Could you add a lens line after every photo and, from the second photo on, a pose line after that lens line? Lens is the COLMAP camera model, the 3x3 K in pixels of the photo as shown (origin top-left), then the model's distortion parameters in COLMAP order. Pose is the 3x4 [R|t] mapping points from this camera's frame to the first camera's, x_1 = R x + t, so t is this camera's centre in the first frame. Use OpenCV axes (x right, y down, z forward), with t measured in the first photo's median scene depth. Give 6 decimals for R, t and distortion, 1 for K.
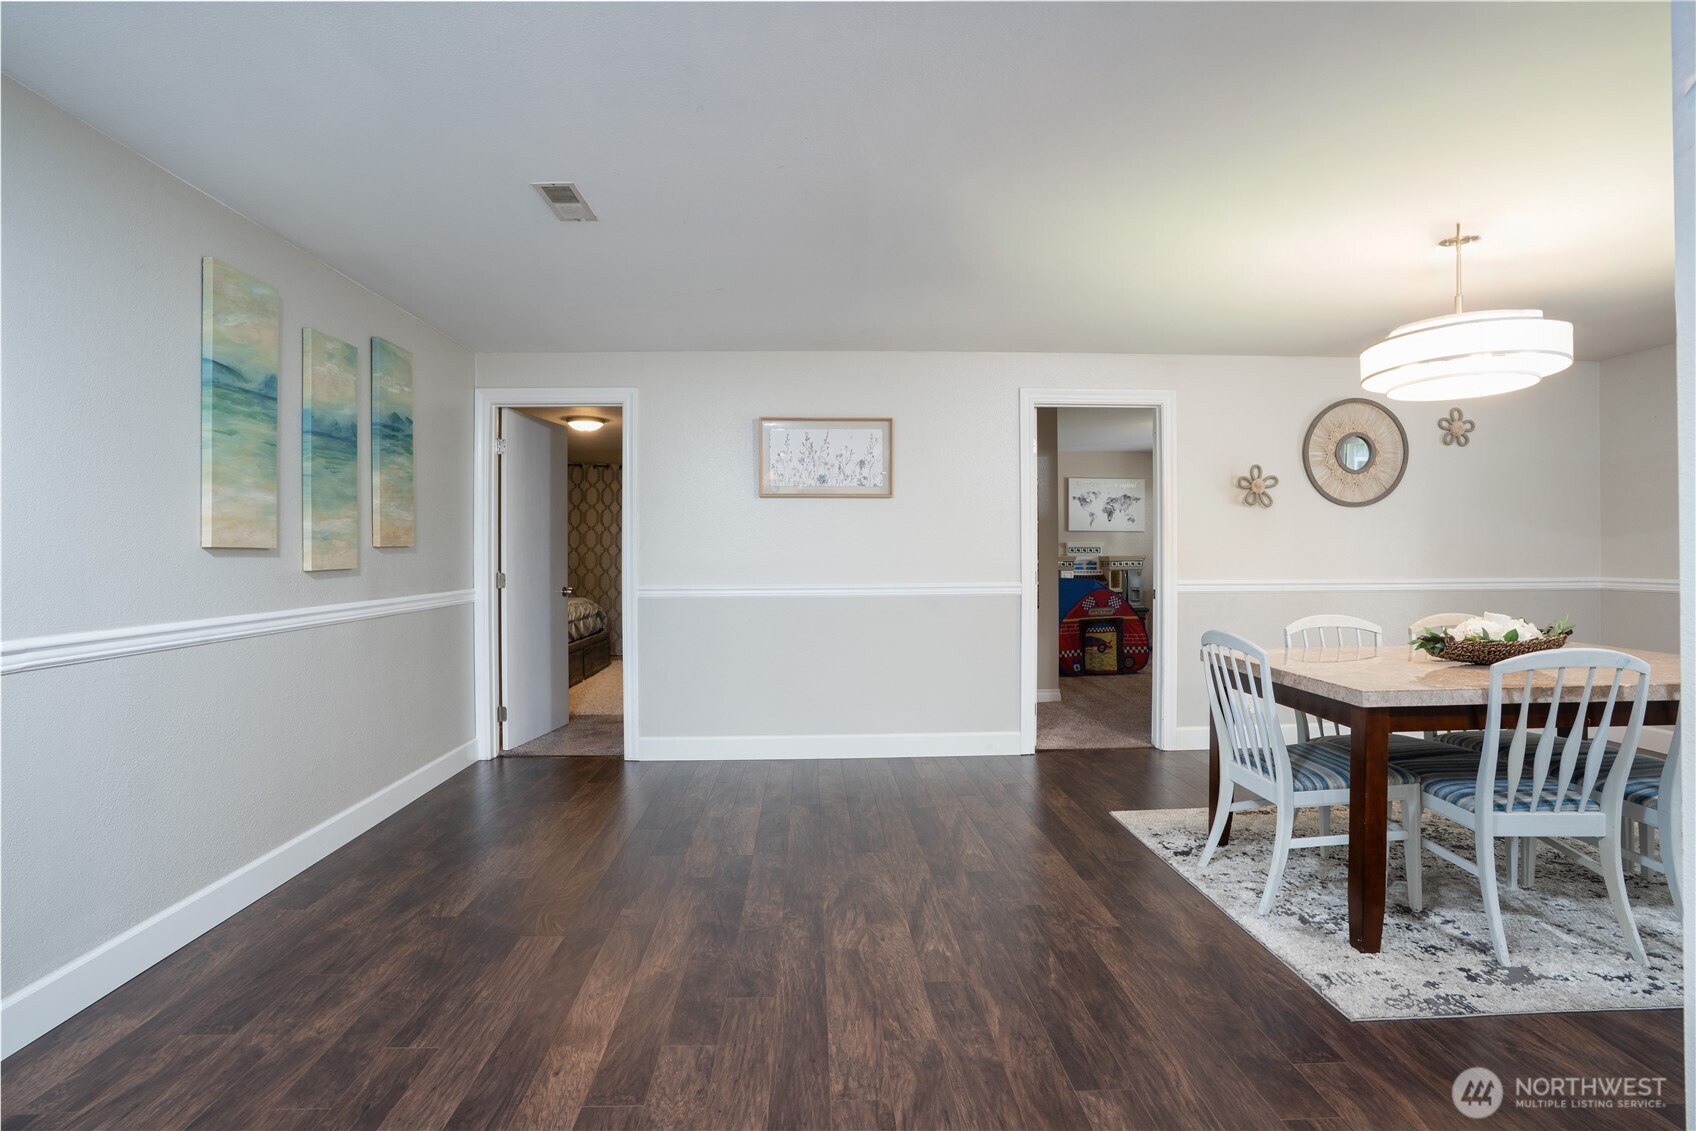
lens RADIAL K [[785.2, 0, 838.8], [0, 785.2, 553.6], [0, 0, 1]] dist [-0.061026, 0.022490]
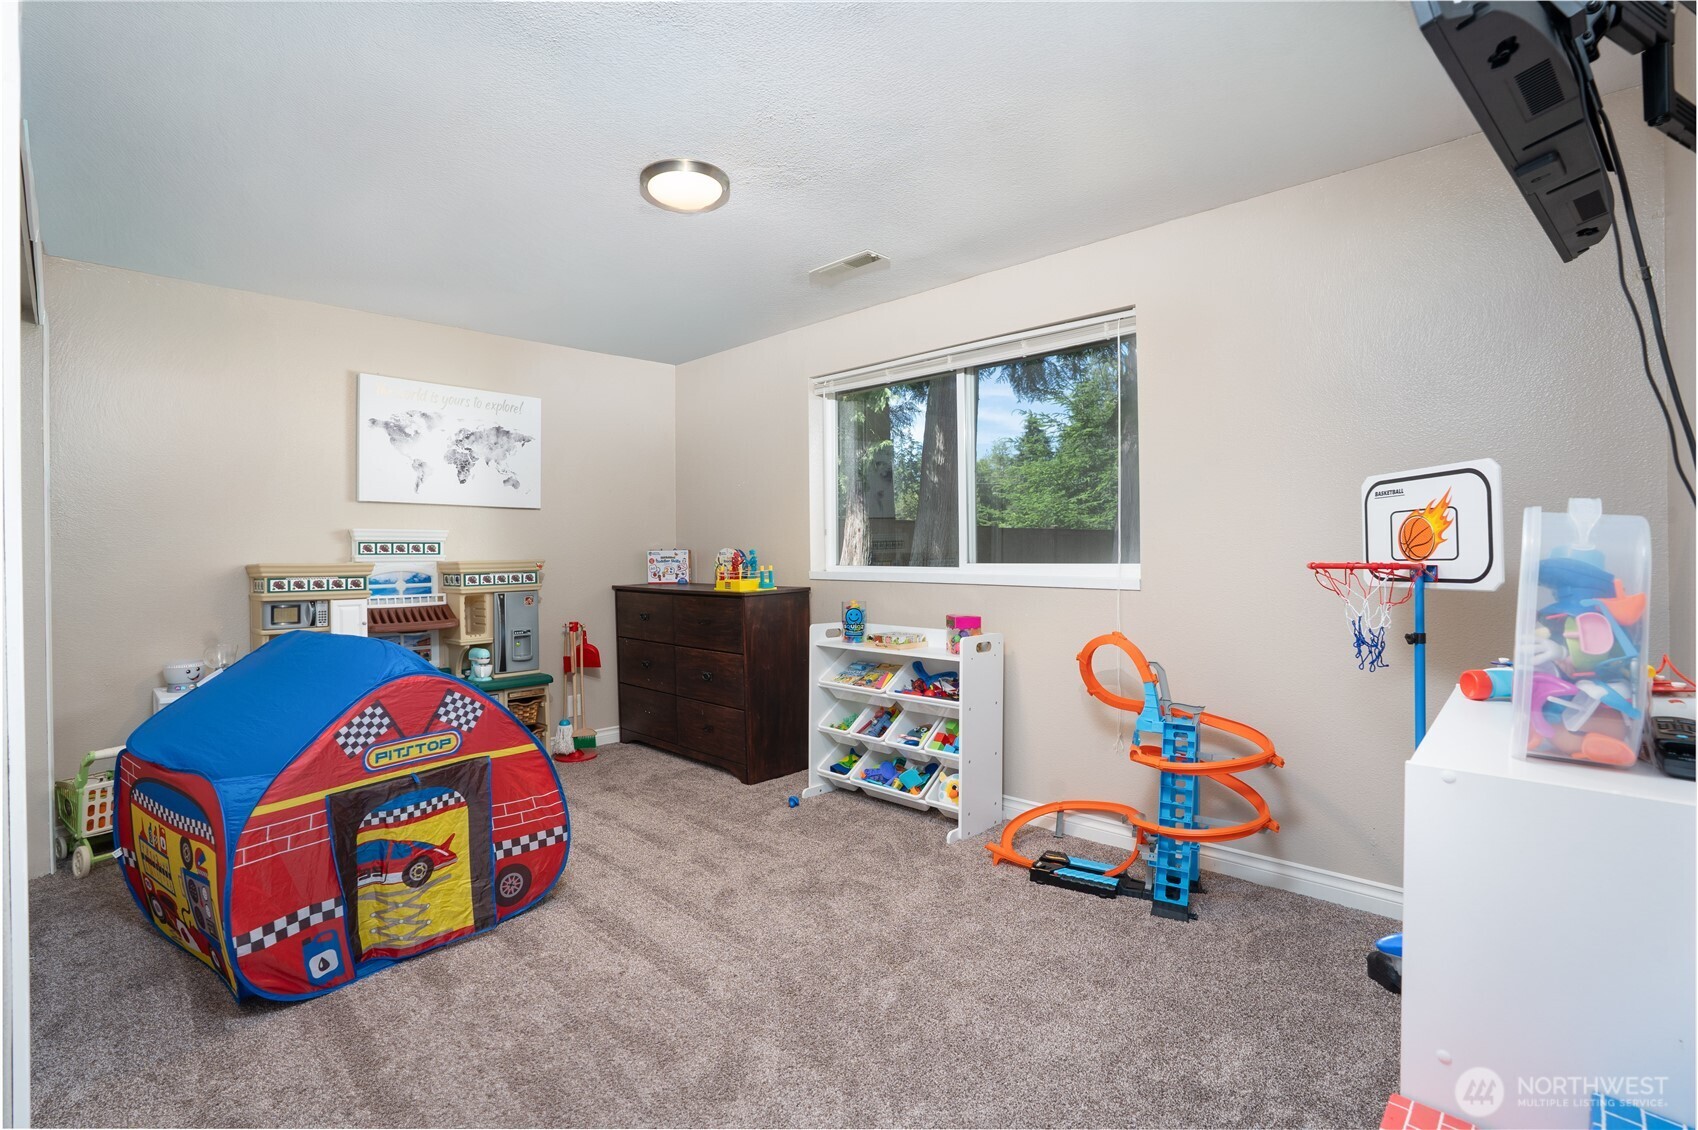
lens RADIAL K [[786.1, 0, 839.8], [0, 786.1, 553.1], [0, 0, 1]] dist [-0.061026, 0.022490]
pose [[0.723808, -0.000534, 0.690001, 0.251043], [0.005097, 0.999977, -0.004573, 0.001602], [-0.689982, 0.006827, 0.723794, 0.674228]]
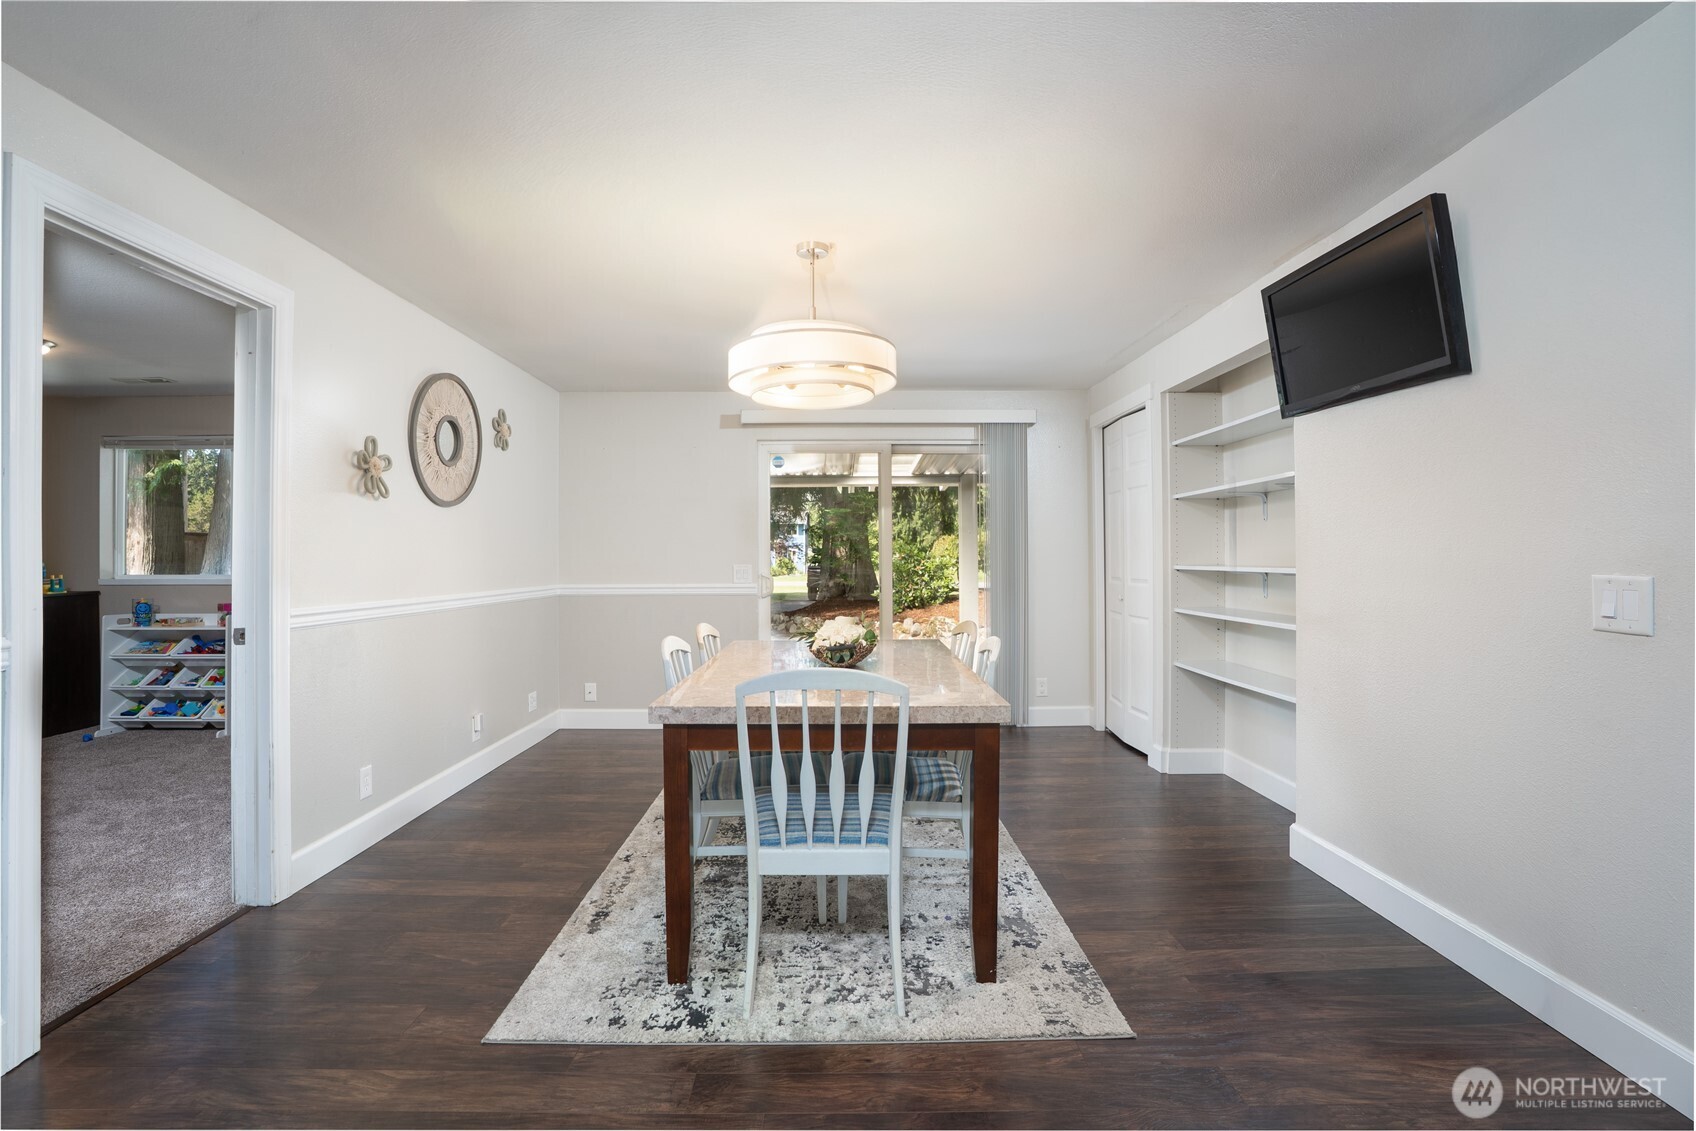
lens RADIAL K [[785.2, 0, 838.8], [0, 785.2, 553.6], [0, 0, 1]] dist [-0.061026, 0.022490]
pose [[0.031440, 0.011947, 0.999434, -0.086746], [0.006285, 0.999906, -0.012151, 0.000835], [-0.999486, 0.006664, 0.031362, 0.355956]]
